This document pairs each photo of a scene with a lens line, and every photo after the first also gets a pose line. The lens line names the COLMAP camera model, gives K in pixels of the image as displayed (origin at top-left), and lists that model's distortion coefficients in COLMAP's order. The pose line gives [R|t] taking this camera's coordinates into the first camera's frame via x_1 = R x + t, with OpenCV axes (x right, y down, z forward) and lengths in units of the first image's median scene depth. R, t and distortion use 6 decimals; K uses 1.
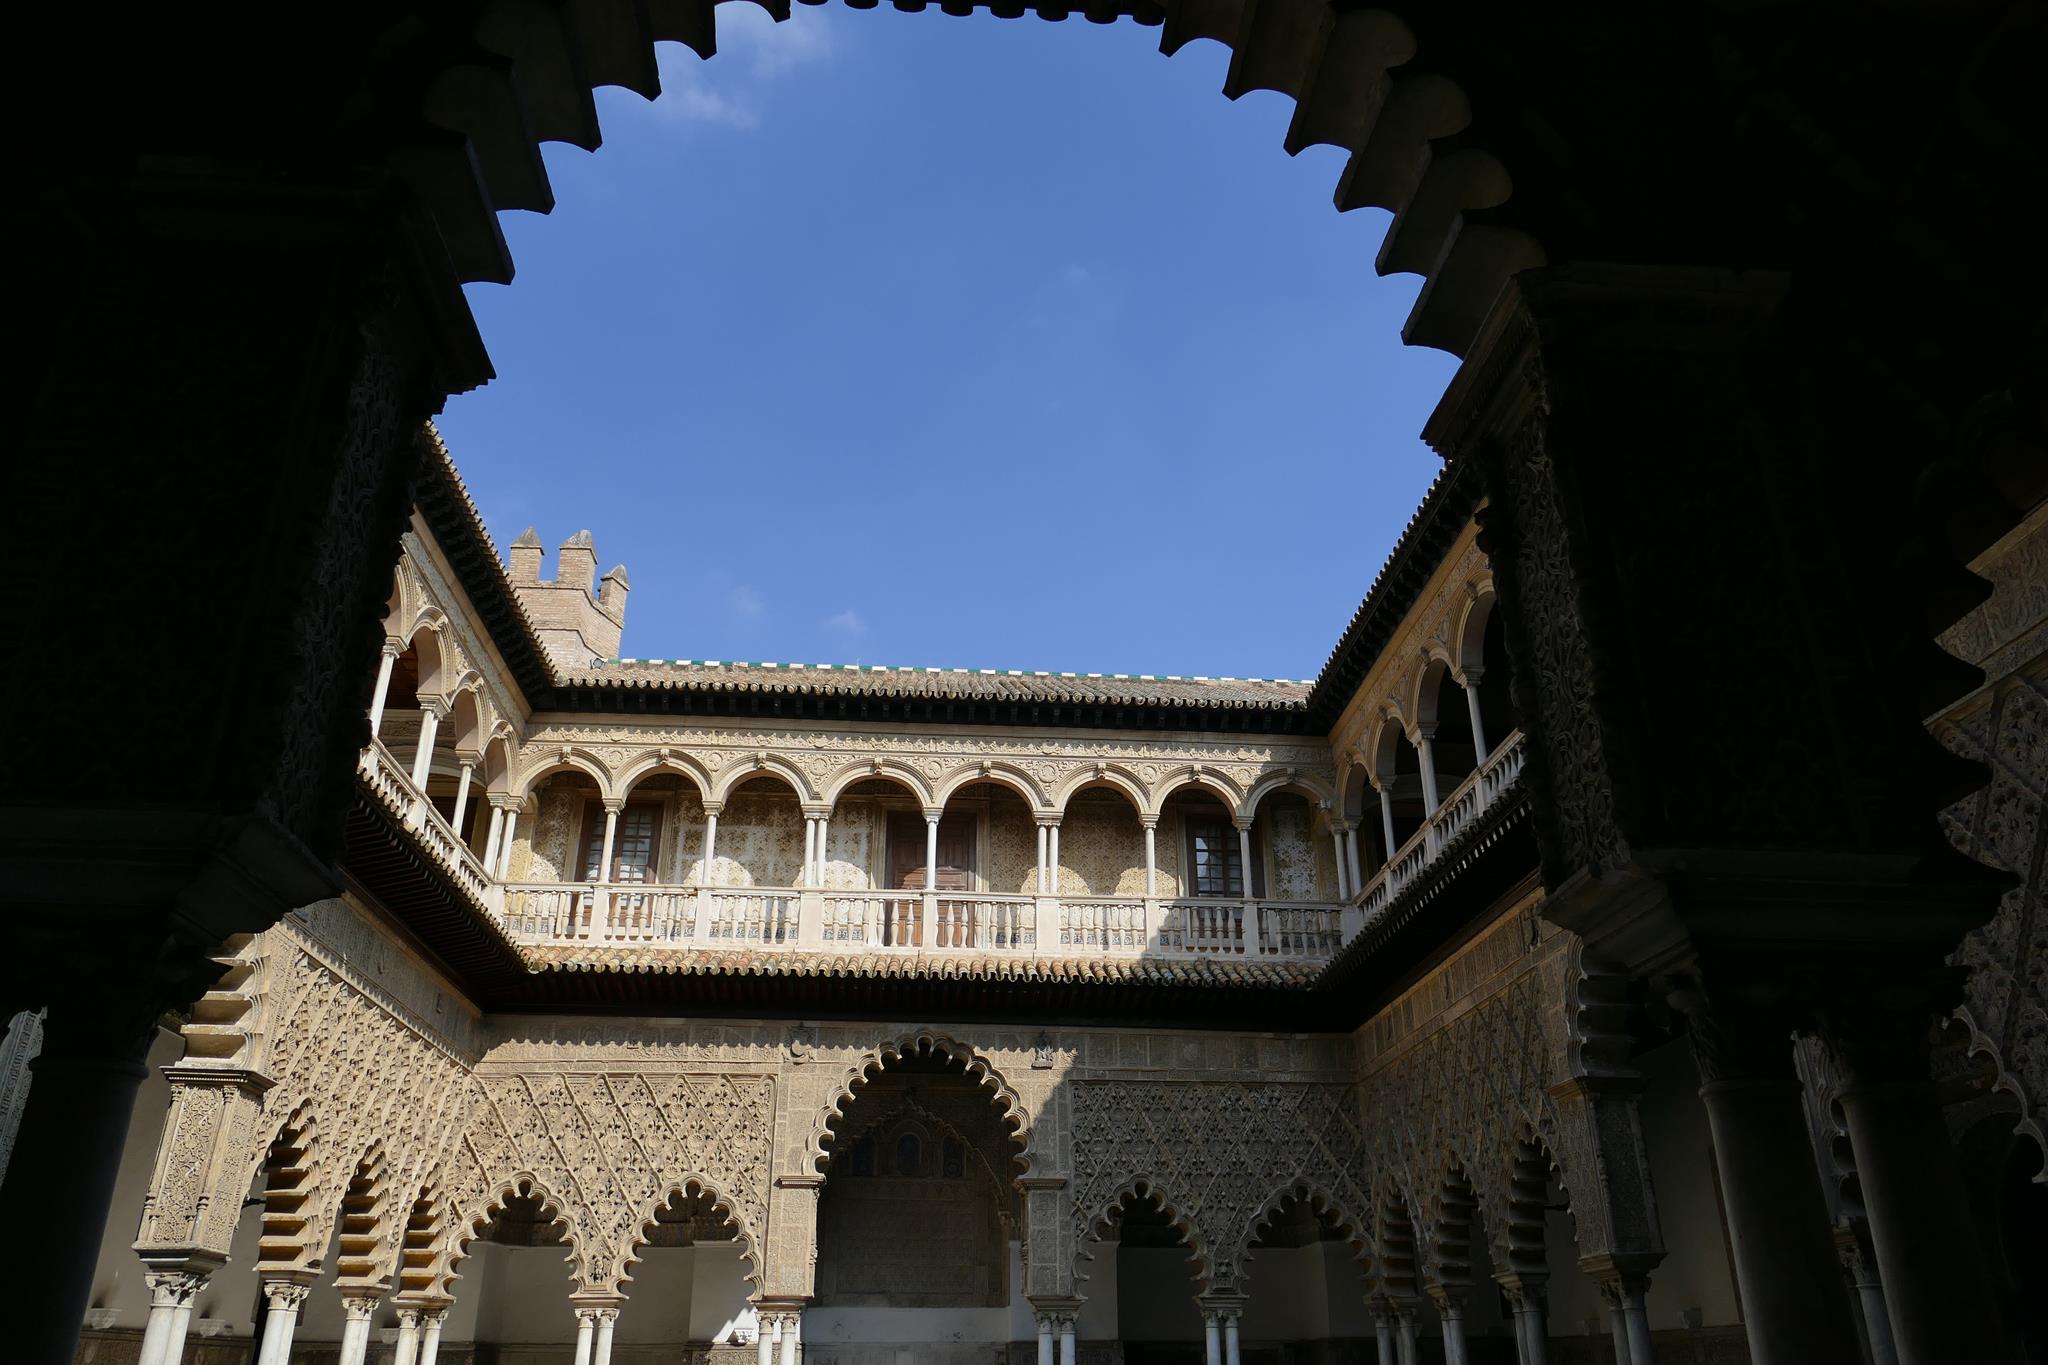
lens RADIAL K [[1463.6, 0, 1016.2], [0, 1463.6, 673.3], [0, 0, 1]] dist [-0.020662, 0.012887]
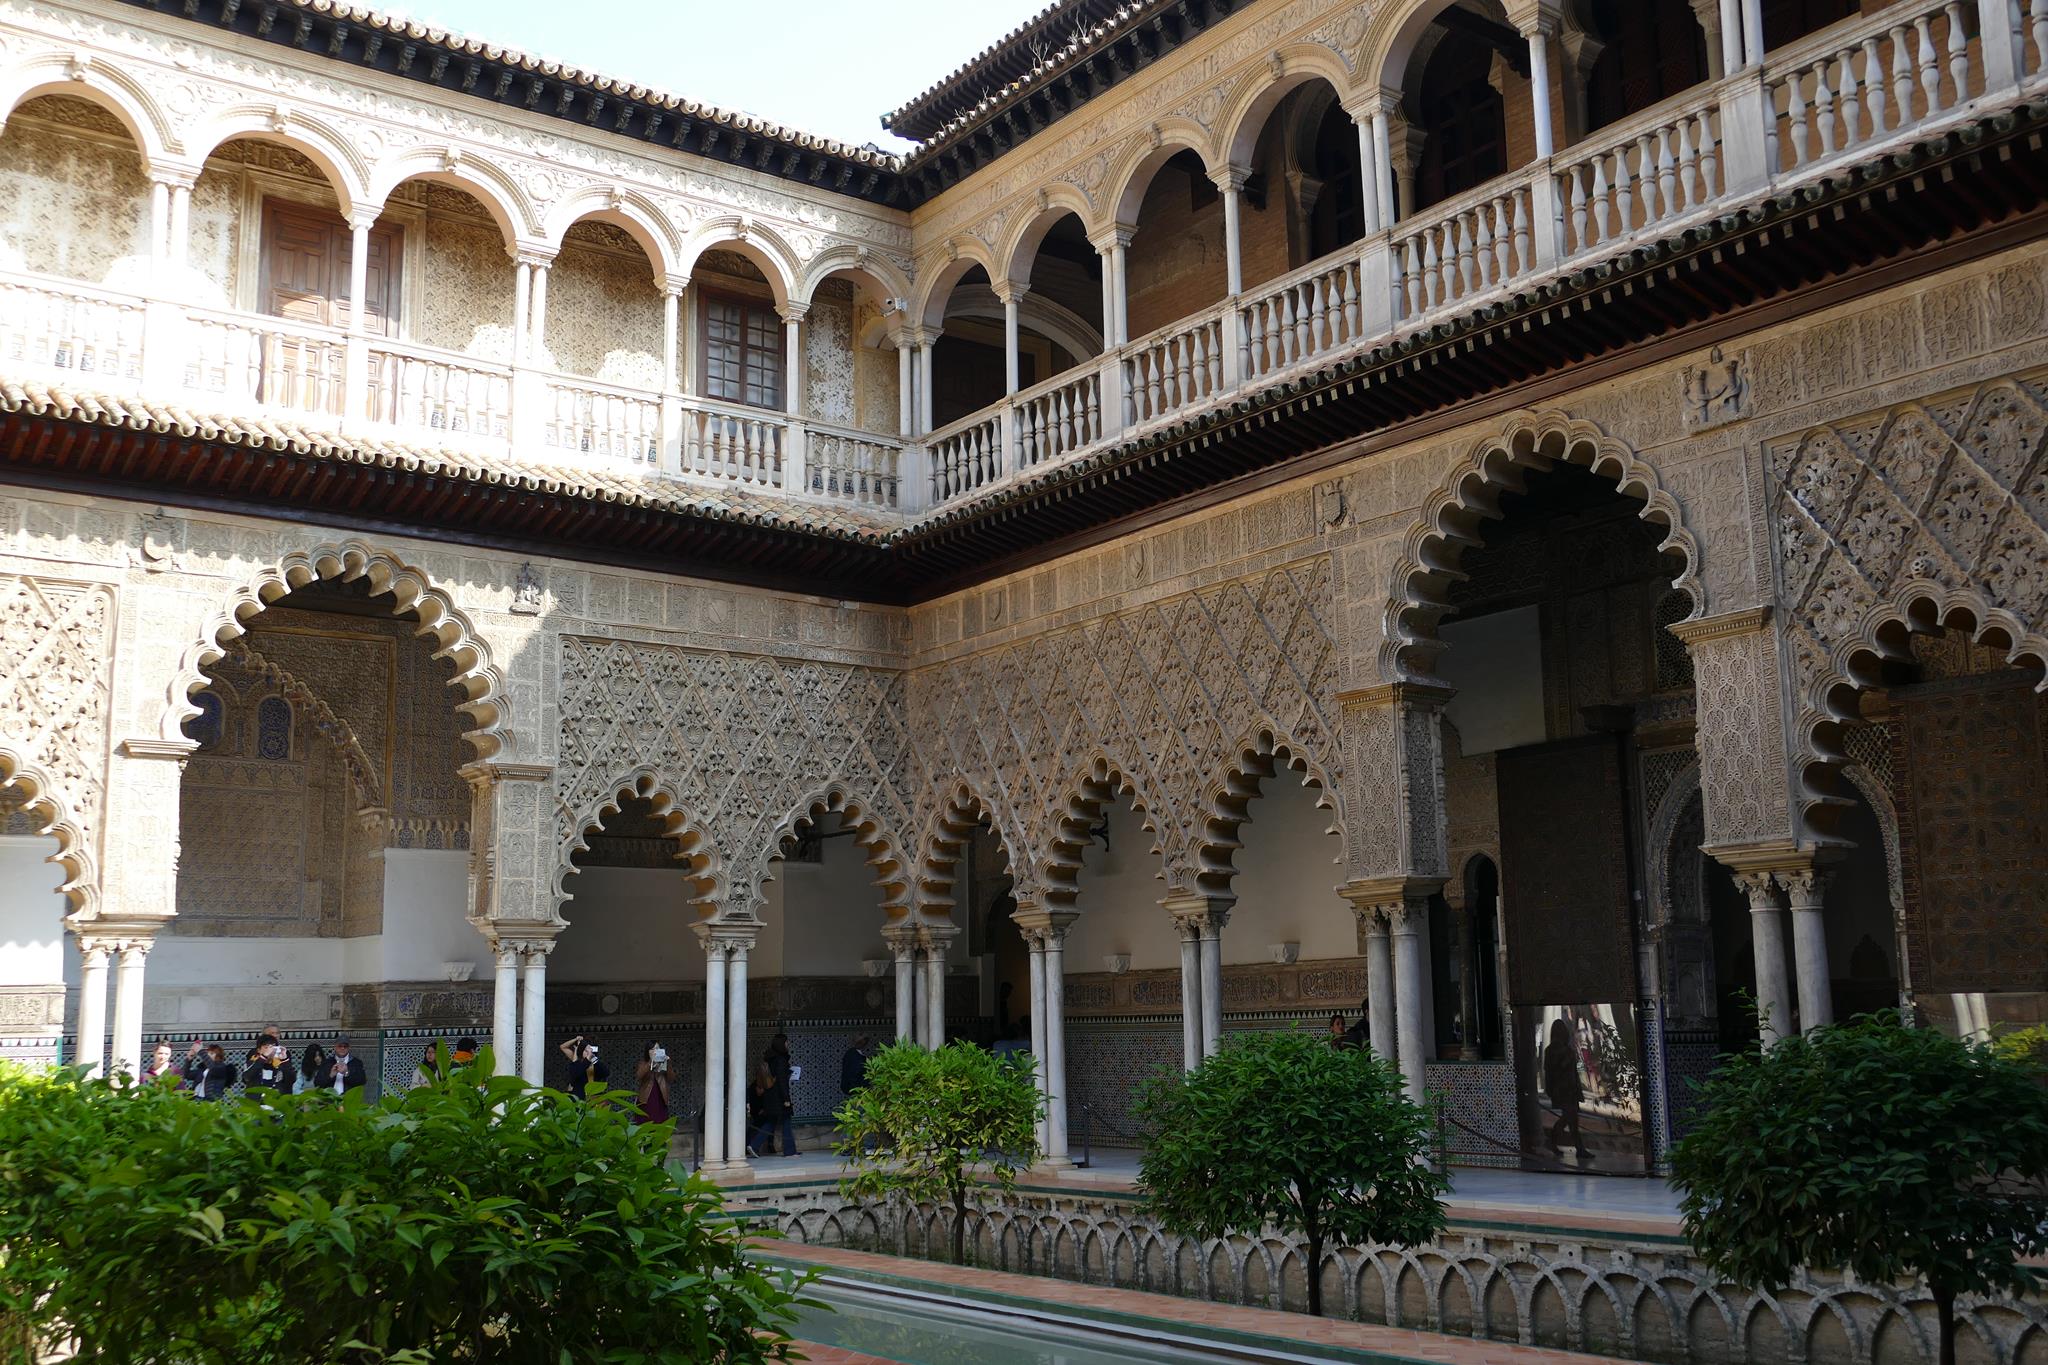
lens RADIAL K [[1997.9, 0, 1010.8], [0, 1997.9, 678.2], [0, 0, 1]] dist [-0.011983, 0.000000]
pose [[0.849059, 0.075262, 0.522909, -0.284377], [-0.212461, 0.954875, 0.207544, 0.054377], [-0.483693, -0.287315, 0.826735, 0.097645]]
